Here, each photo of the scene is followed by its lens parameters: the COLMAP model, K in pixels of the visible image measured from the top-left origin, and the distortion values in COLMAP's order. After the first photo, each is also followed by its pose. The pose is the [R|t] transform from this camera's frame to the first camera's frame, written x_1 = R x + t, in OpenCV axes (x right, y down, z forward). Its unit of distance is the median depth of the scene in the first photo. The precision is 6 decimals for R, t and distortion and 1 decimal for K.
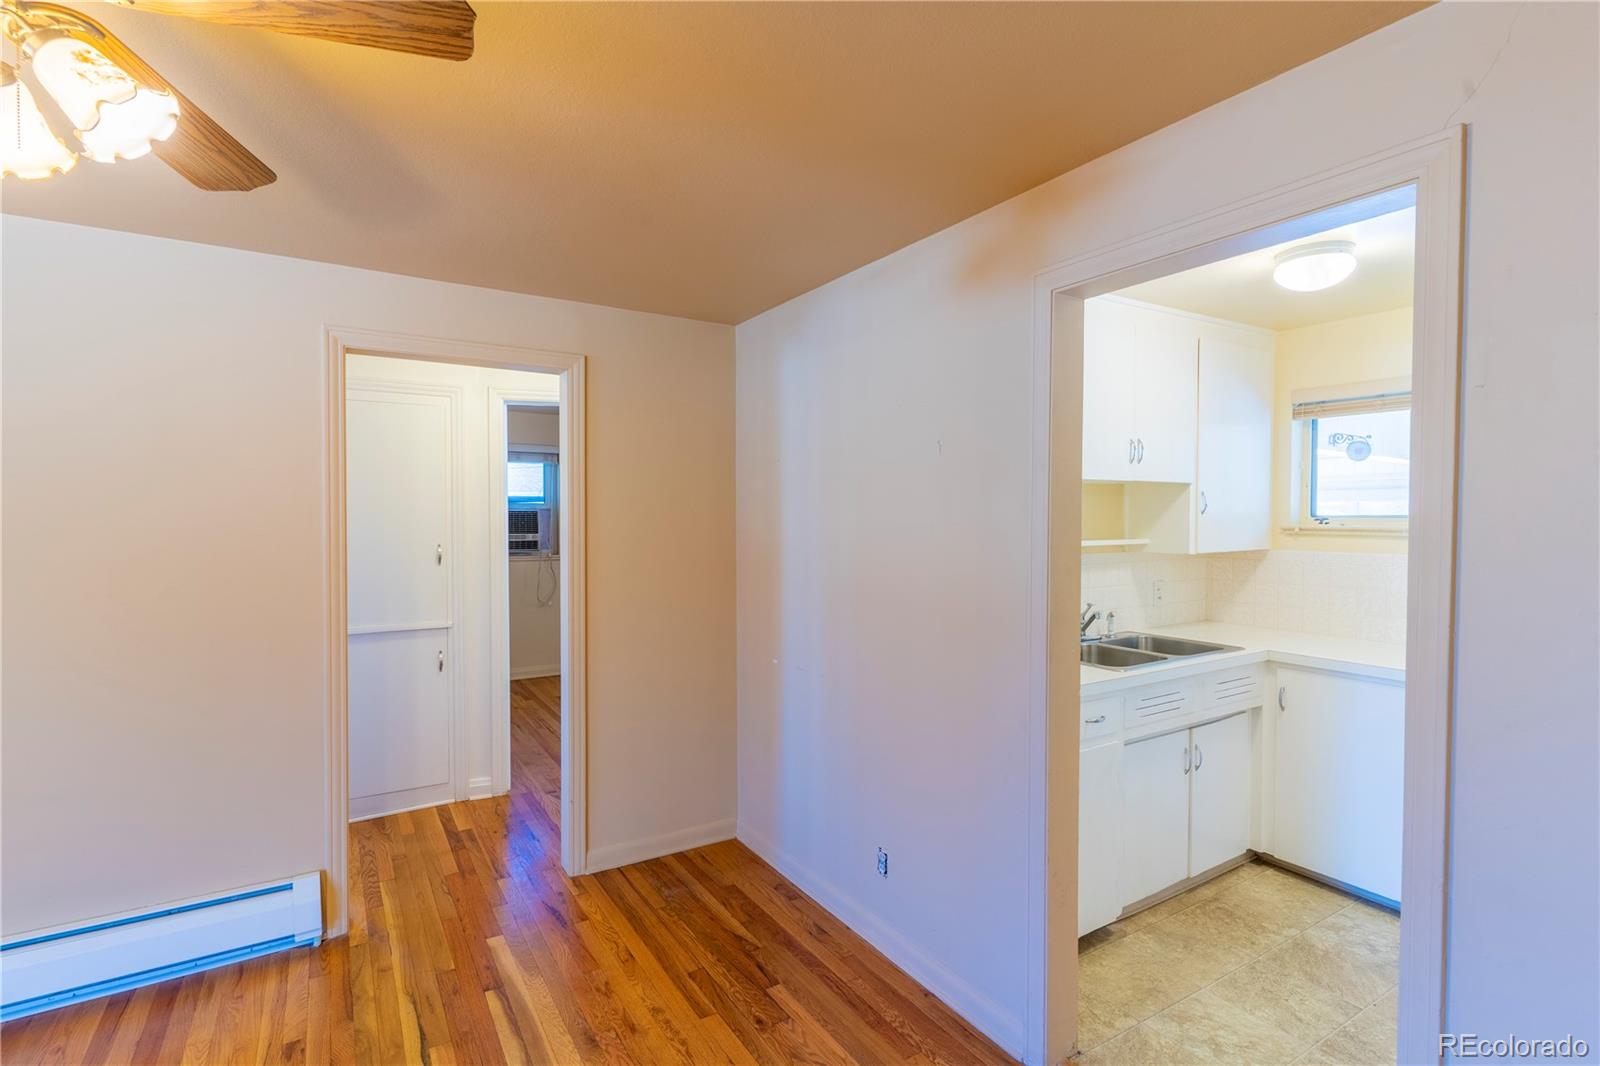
lens RADIAL K [[764.5, 0, 800.0], [0, 764.5, 534.4], [0, 0, 1]] dist [-0.001444, 0.000208]
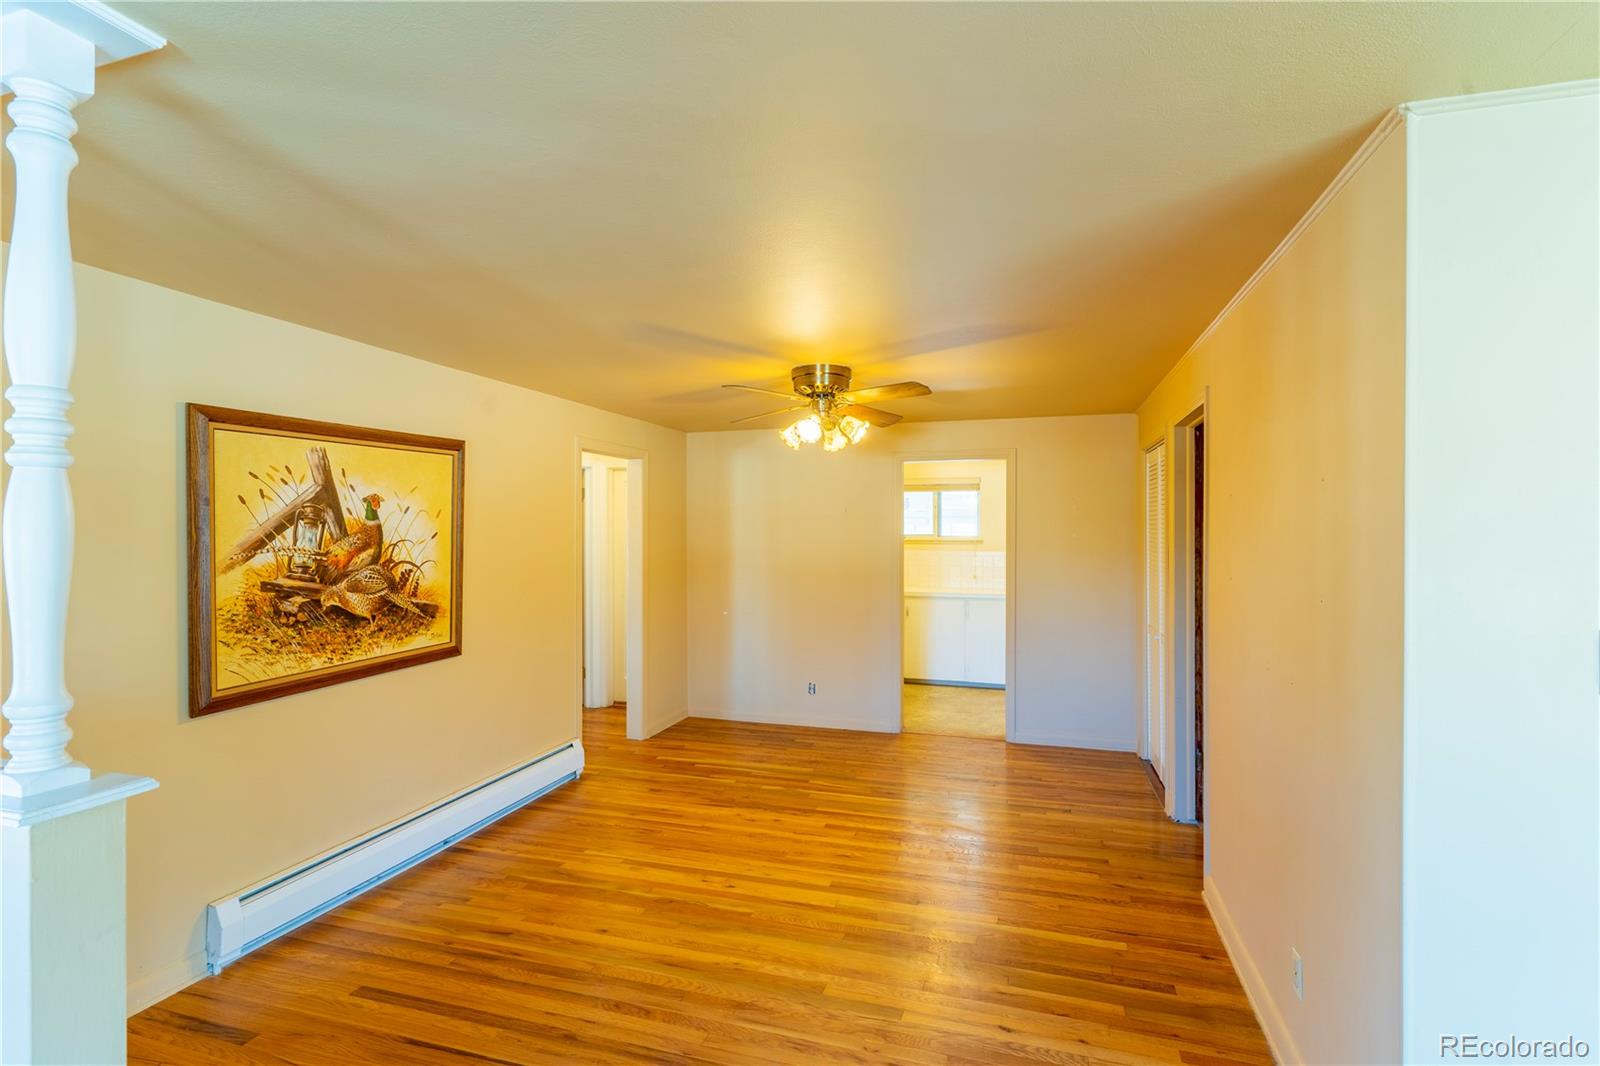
lens RADIAL K [[764.5, 0, 798.9], [0, 764.5, 527.0], [0, 0, 1]] dist [-0.001444, 0.000208]
pose [[0.753760, 0.002074, 0.657146, -8.126560], [0.019421, 0.999488, -0.025431, 0.002285], [-0.656862, 0.031931, 0.753334, -4.123085]]
